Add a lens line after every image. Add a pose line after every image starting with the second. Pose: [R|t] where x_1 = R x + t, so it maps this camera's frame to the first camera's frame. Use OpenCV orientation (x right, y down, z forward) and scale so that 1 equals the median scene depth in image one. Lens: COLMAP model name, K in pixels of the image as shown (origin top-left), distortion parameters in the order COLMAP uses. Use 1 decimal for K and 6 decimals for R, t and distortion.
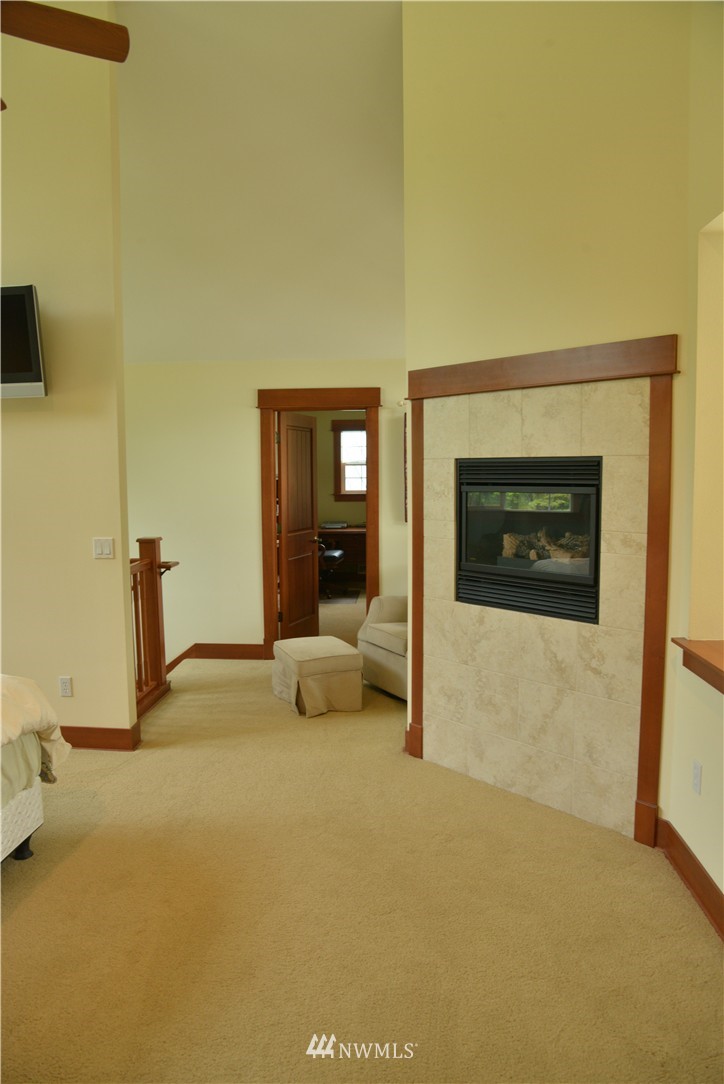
lens RADIAL K [[757.9, 0, 362.0], [0, 757.9, 546.0], [0, 0, 1]] dist [-0.101842, 0.043747]
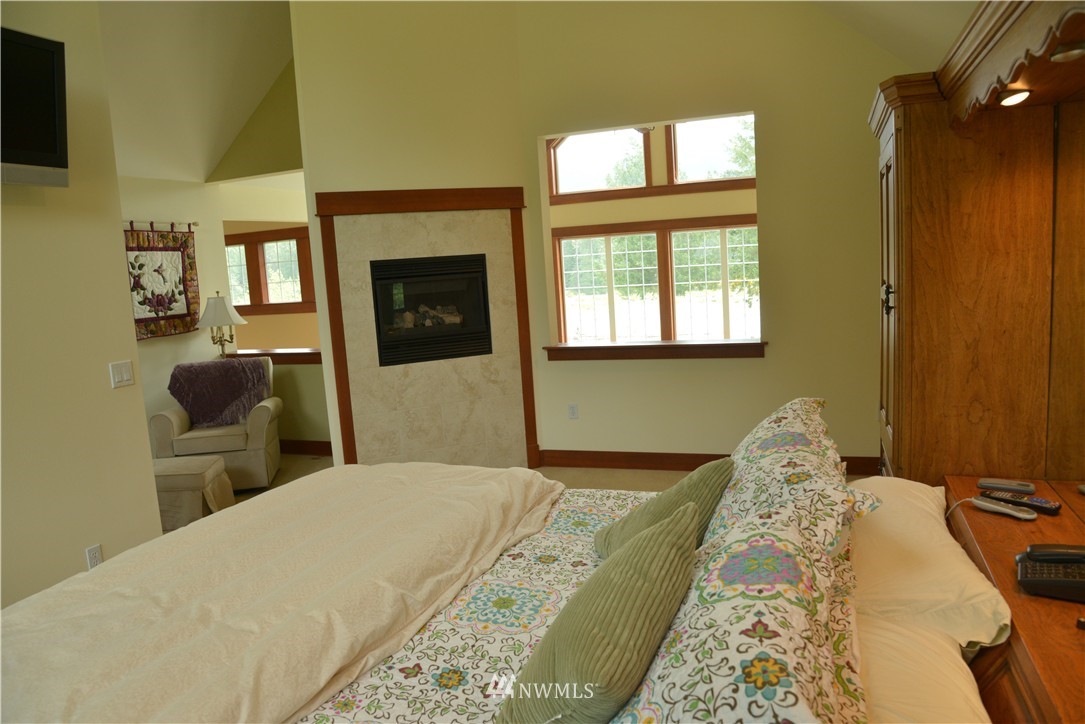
lens RADIAL K [[738.1, 0, 543.1], [0, 738.1, 360.4], [0, 0, 1]] dist [-0.094275, 0.031069]
pose [[0.288227, -0.134264, 0.948102, -1.120095], [0.158656, 0.983132, 0.090993, -0.011852], [-0.944327, 0.124195, 0.304667, 0.354428]]
